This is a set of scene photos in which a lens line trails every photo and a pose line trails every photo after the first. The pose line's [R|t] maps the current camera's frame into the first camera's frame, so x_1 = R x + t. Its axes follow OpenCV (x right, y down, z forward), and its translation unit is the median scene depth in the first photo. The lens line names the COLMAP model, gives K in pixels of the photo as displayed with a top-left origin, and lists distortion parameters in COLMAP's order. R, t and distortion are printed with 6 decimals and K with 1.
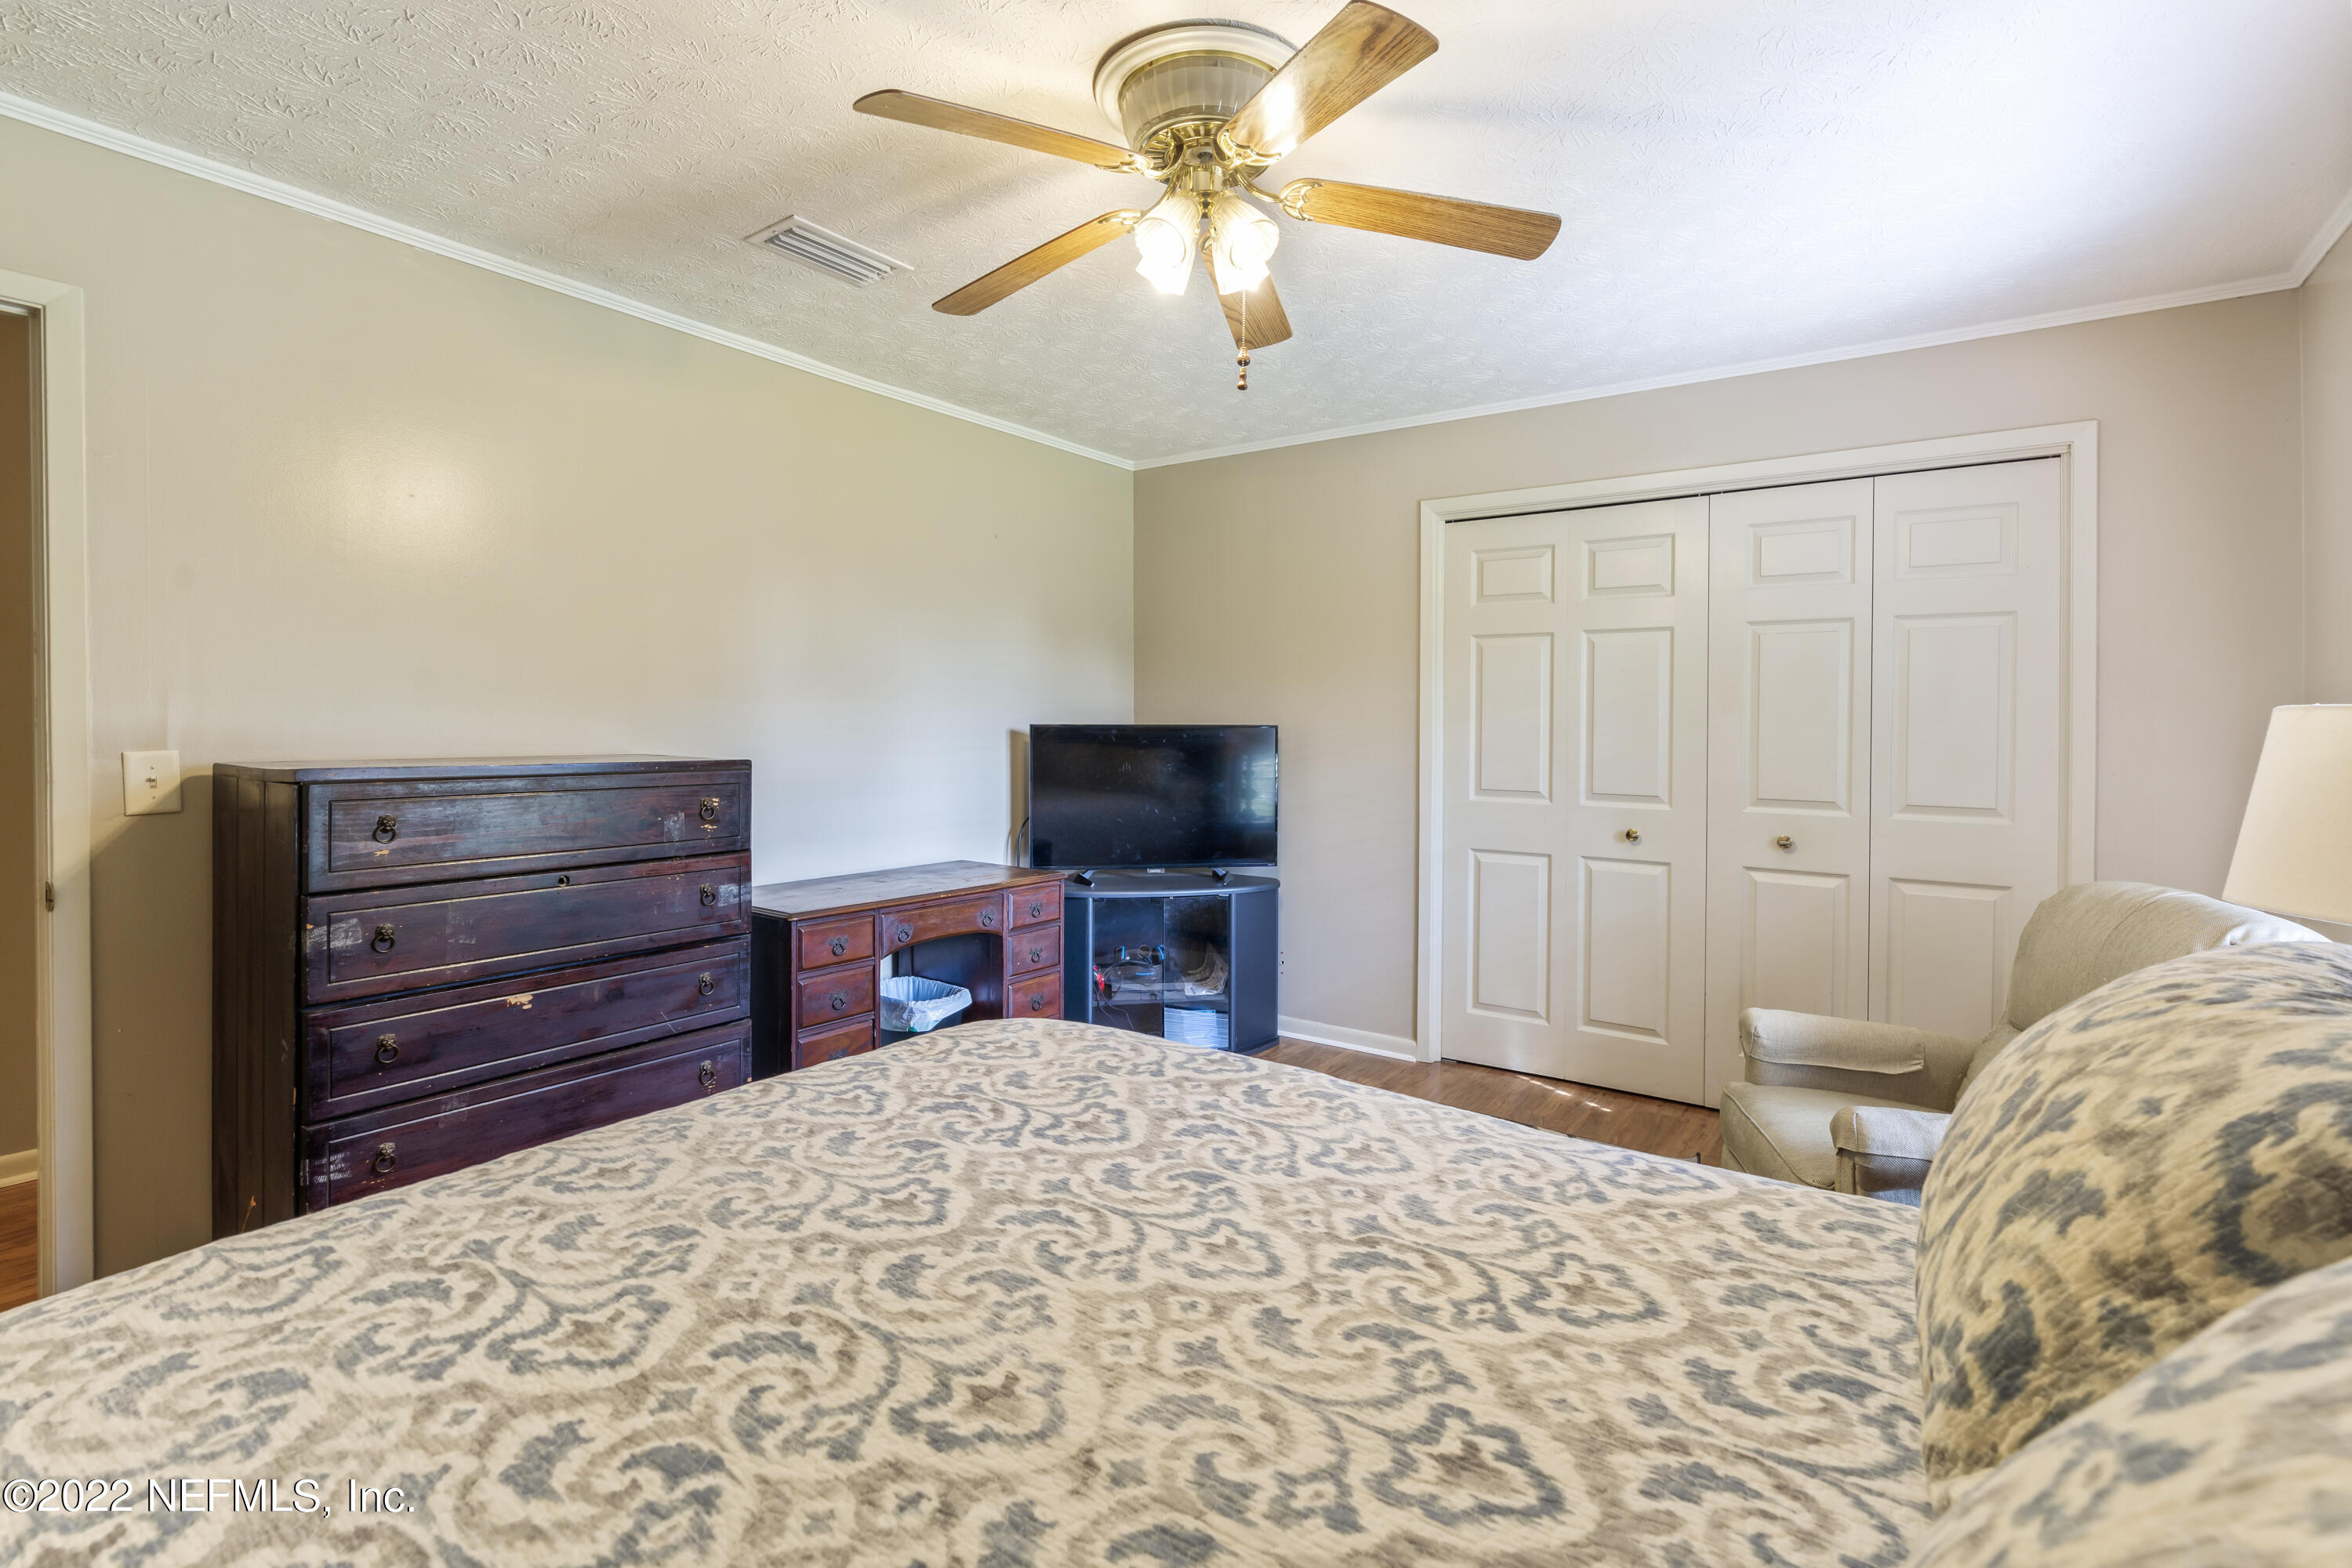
lens RADIAL K [[1071.8, 0, 1176.6], [0, 1071.8, 733.8], [0, 0, 1]] dist [-0.005362, 0.000853]
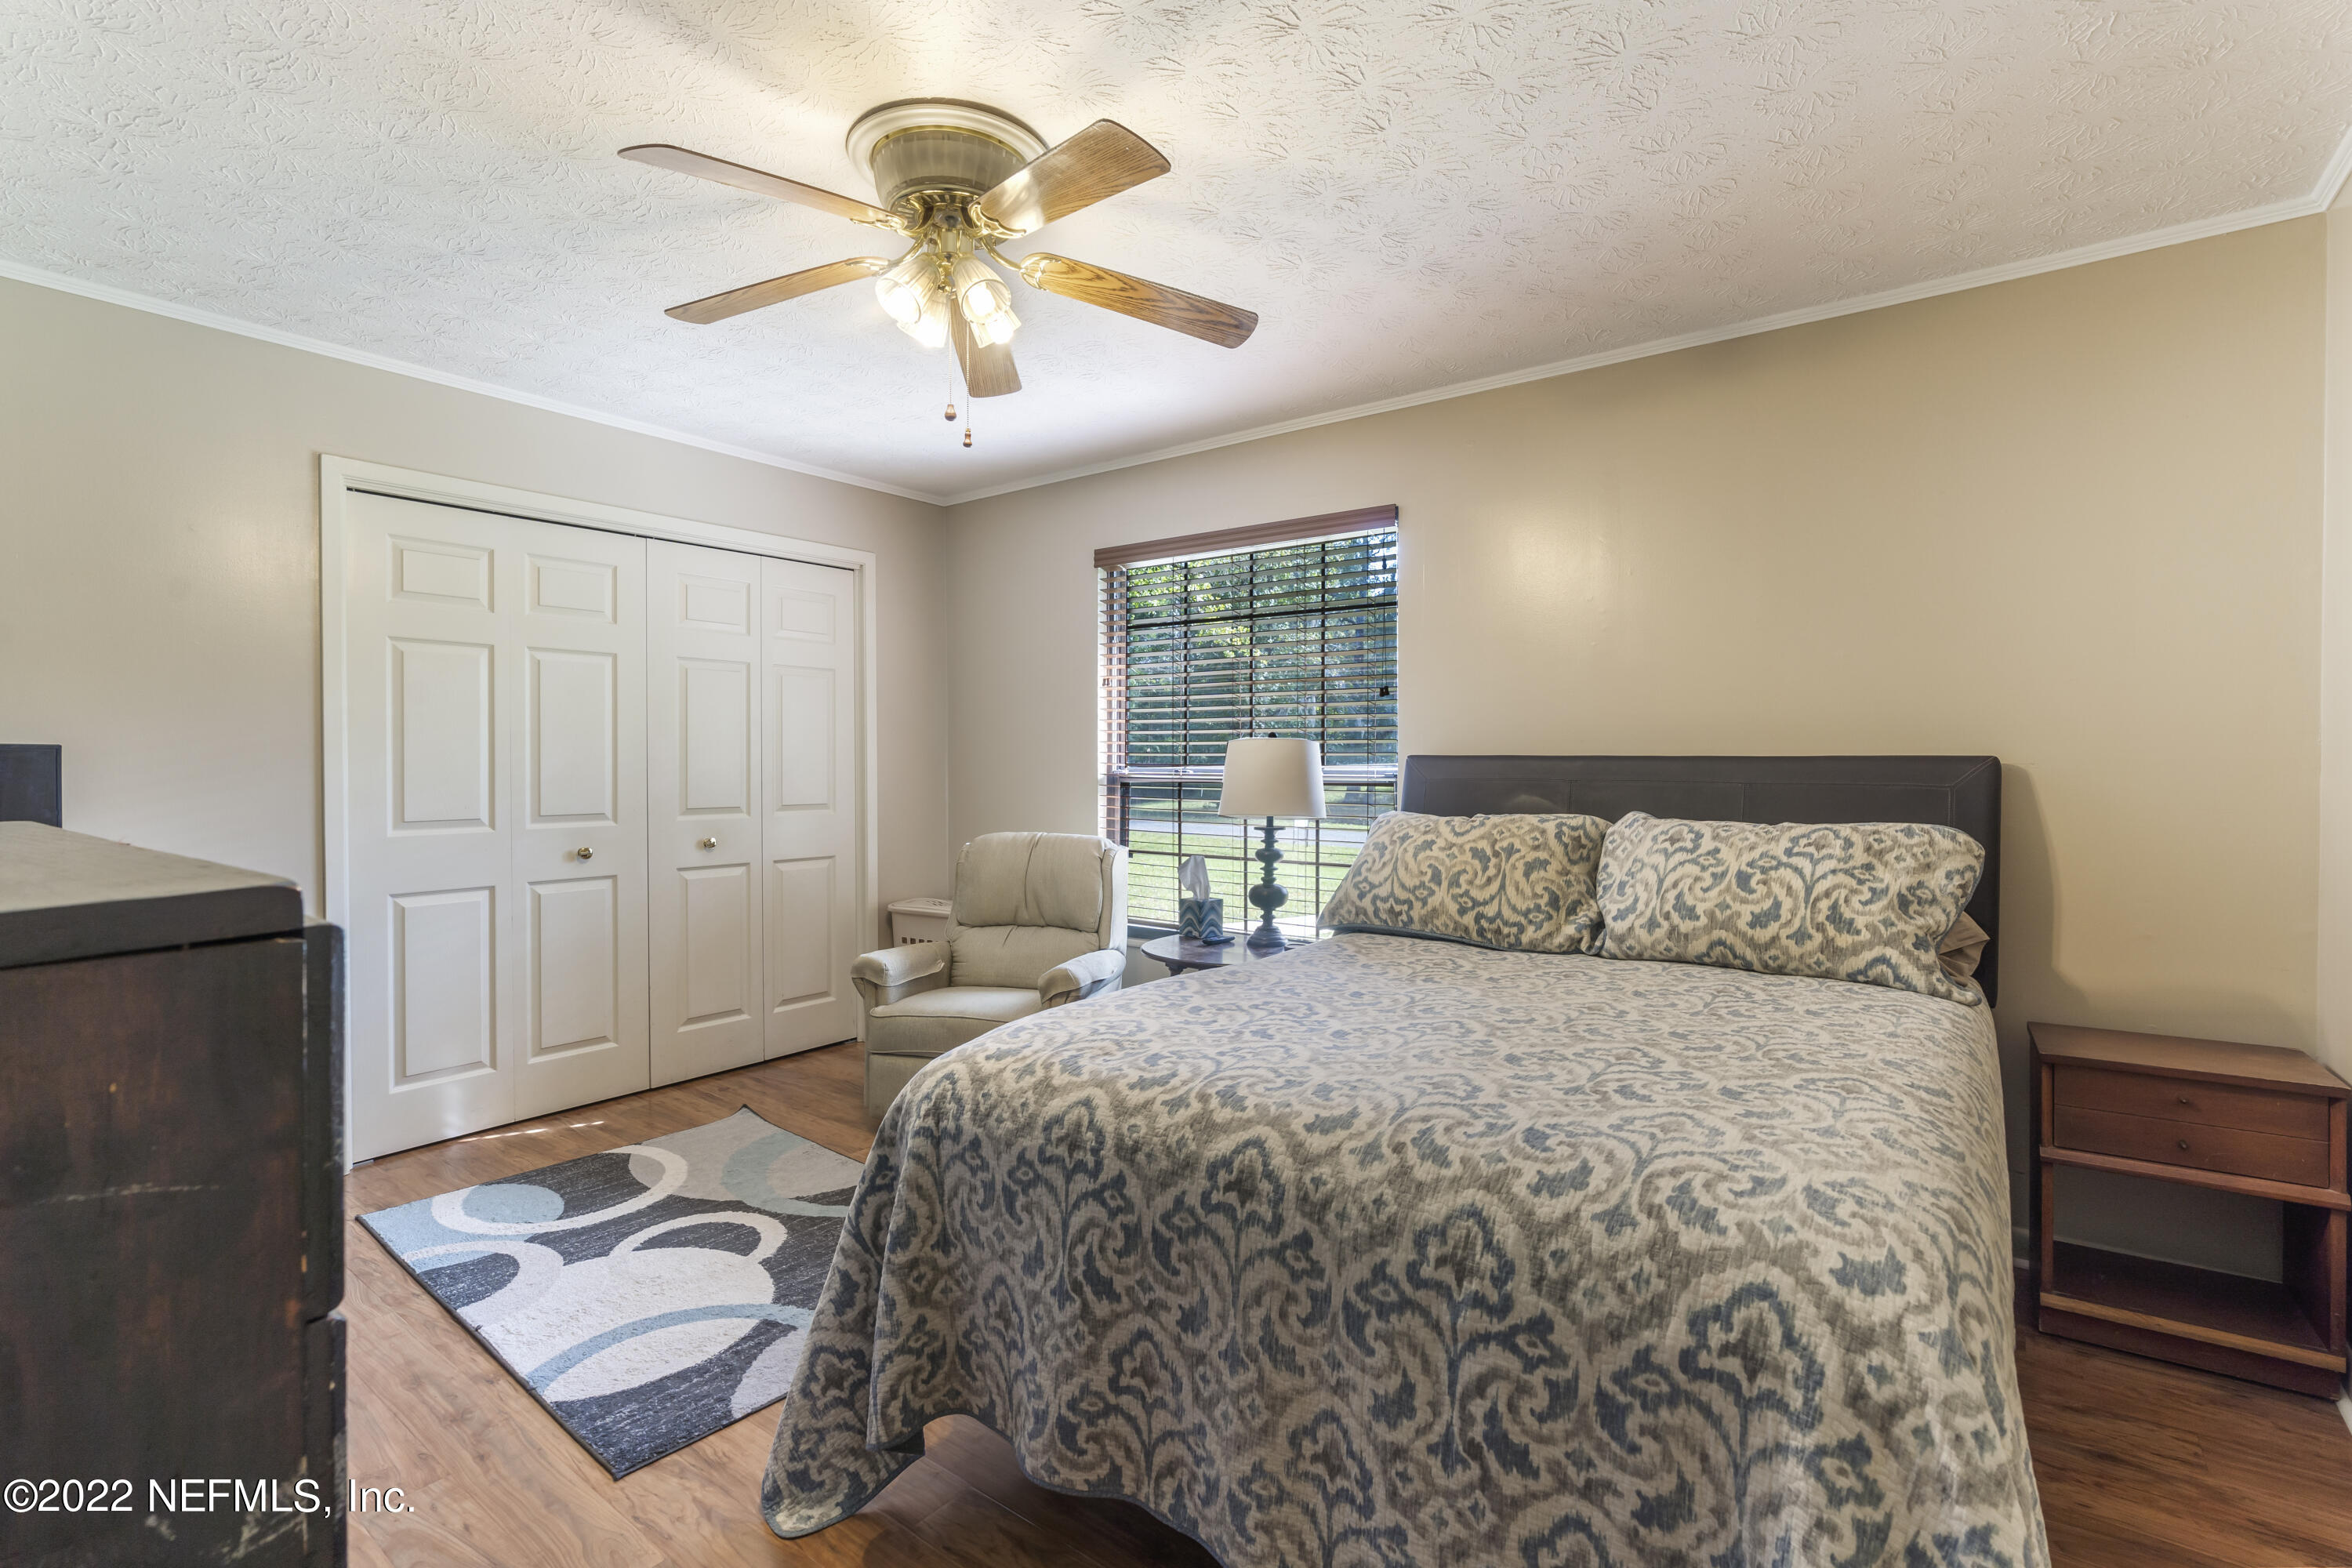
lens RADIAL K [[1071.8, 0, 1177.9], [0, 1071.8, 767.5], [0, 0, 1]] dist [-0.005362, 0.000853]
pose [[0.033420, -0.017010, 0.999297, -0.579473], [0.006947, 0.999835, 0.016787, -0.000765], [-0.999417, 0.006382, 0.033533, 0.401265]]
